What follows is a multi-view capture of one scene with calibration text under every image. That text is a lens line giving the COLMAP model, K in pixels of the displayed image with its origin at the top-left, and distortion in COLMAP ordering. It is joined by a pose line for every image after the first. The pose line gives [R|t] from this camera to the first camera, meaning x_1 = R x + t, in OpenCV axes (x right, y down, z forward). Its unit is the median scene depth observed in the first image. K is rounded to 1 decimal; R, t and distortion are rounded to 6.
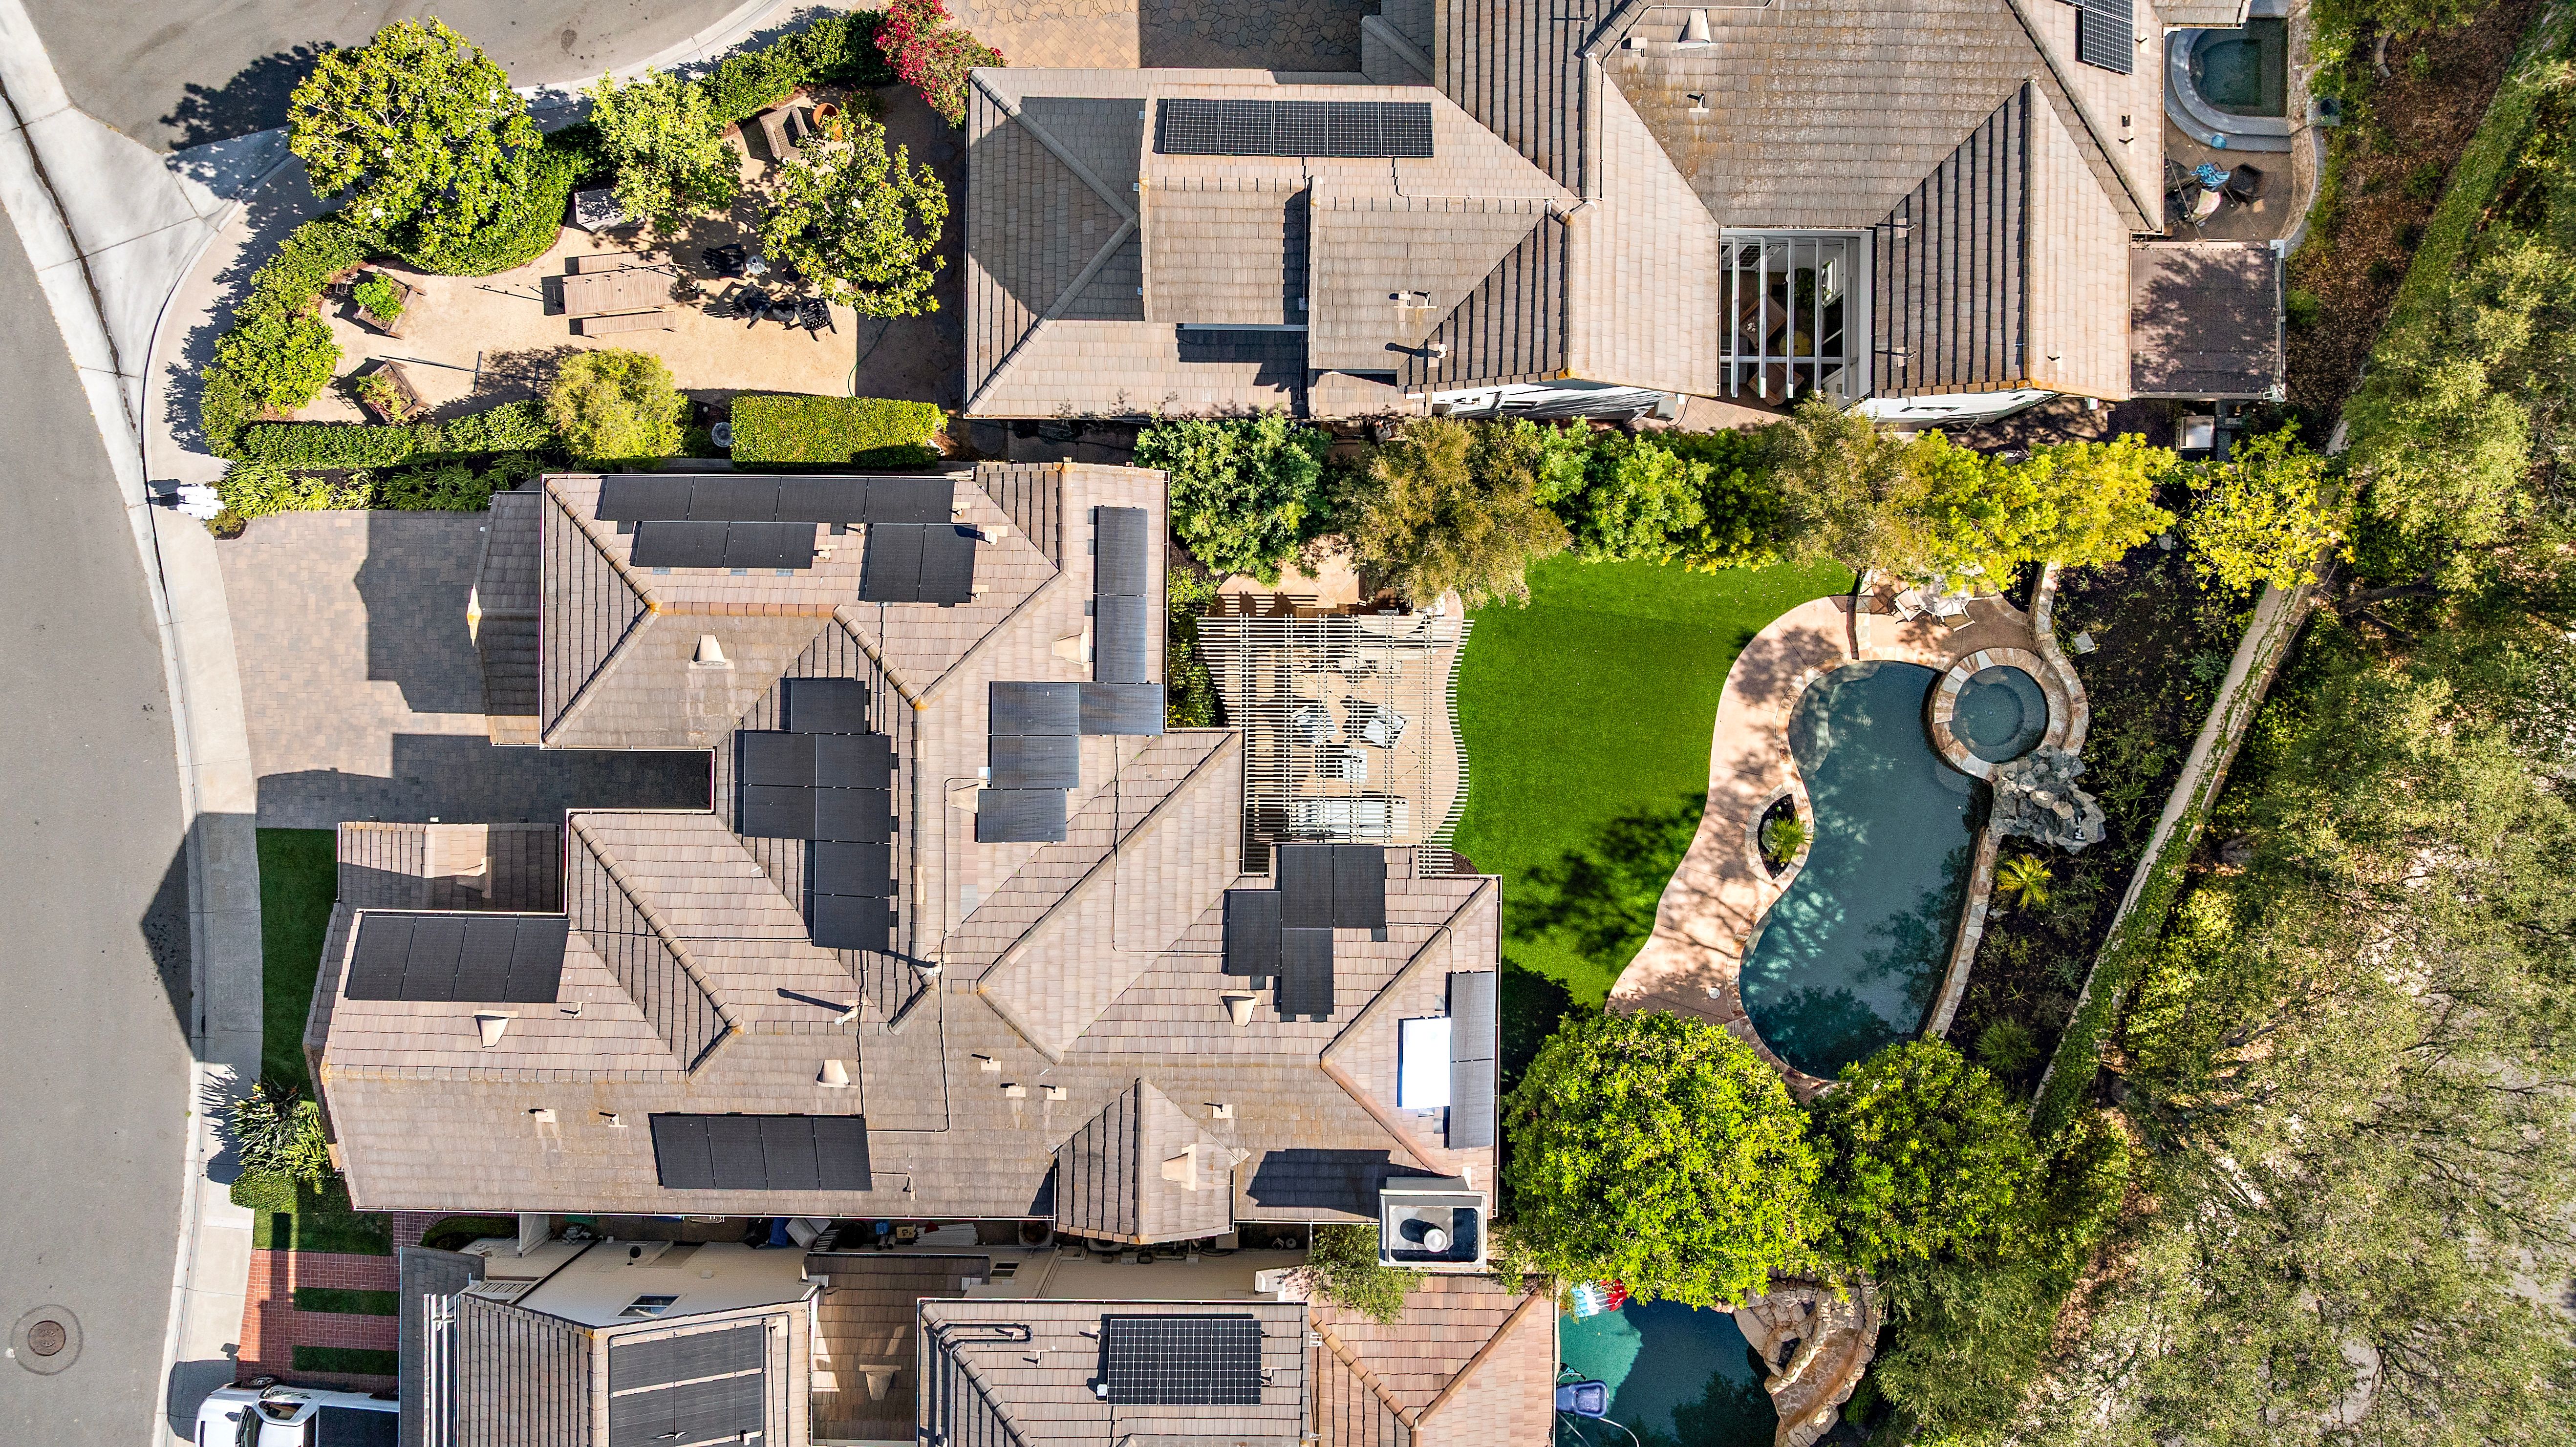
lens RADIAL K [[1792.3, 0, 1280.0], [0, 1792.3, 726.9], [0, 0, 1]] dist [-0.031734, 0.020358]
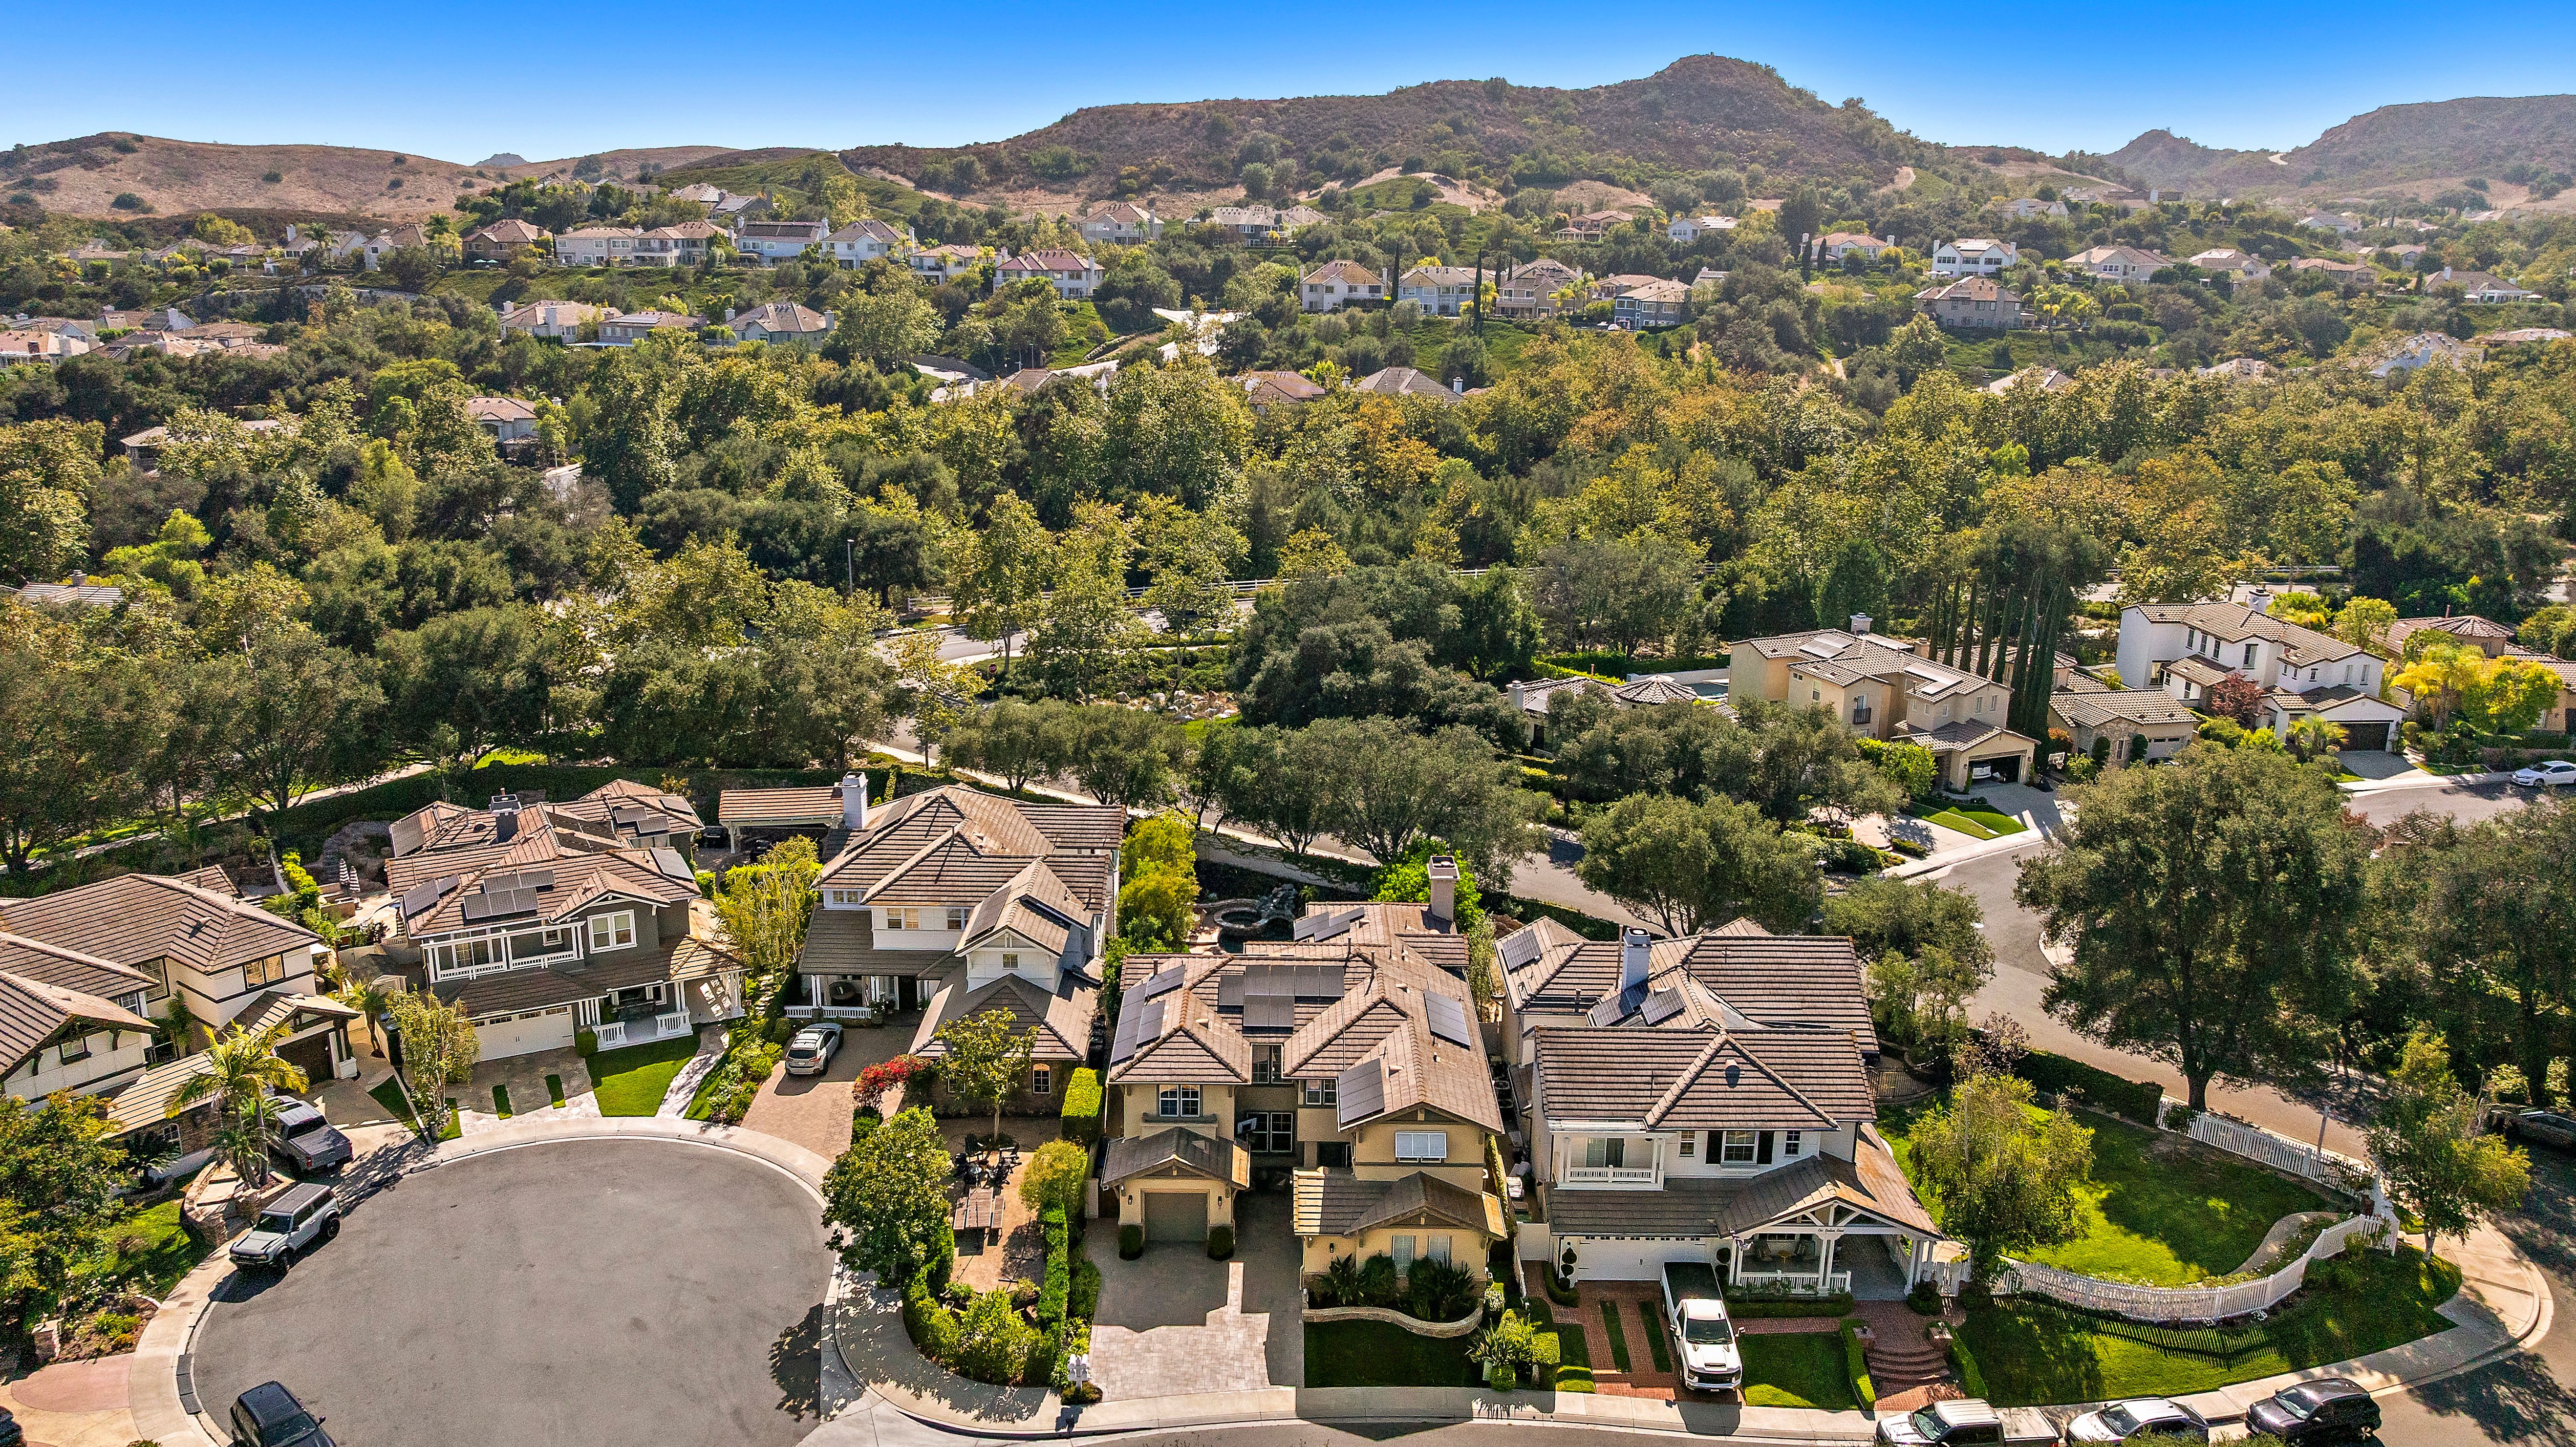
lens RADIAL K [[1792.3, 0, 1289.6], [0, 1792.3, 722.5], [0, 0, 1]] dist [-0.031734, 0.020358]
pose [[-0.009663, -0.263148, 0.964707, -1.843237], [0.999846, 0.011612, 0.013182, 0.019763], [-0.014671, 0.964686, 0.262995, 0.098630]]
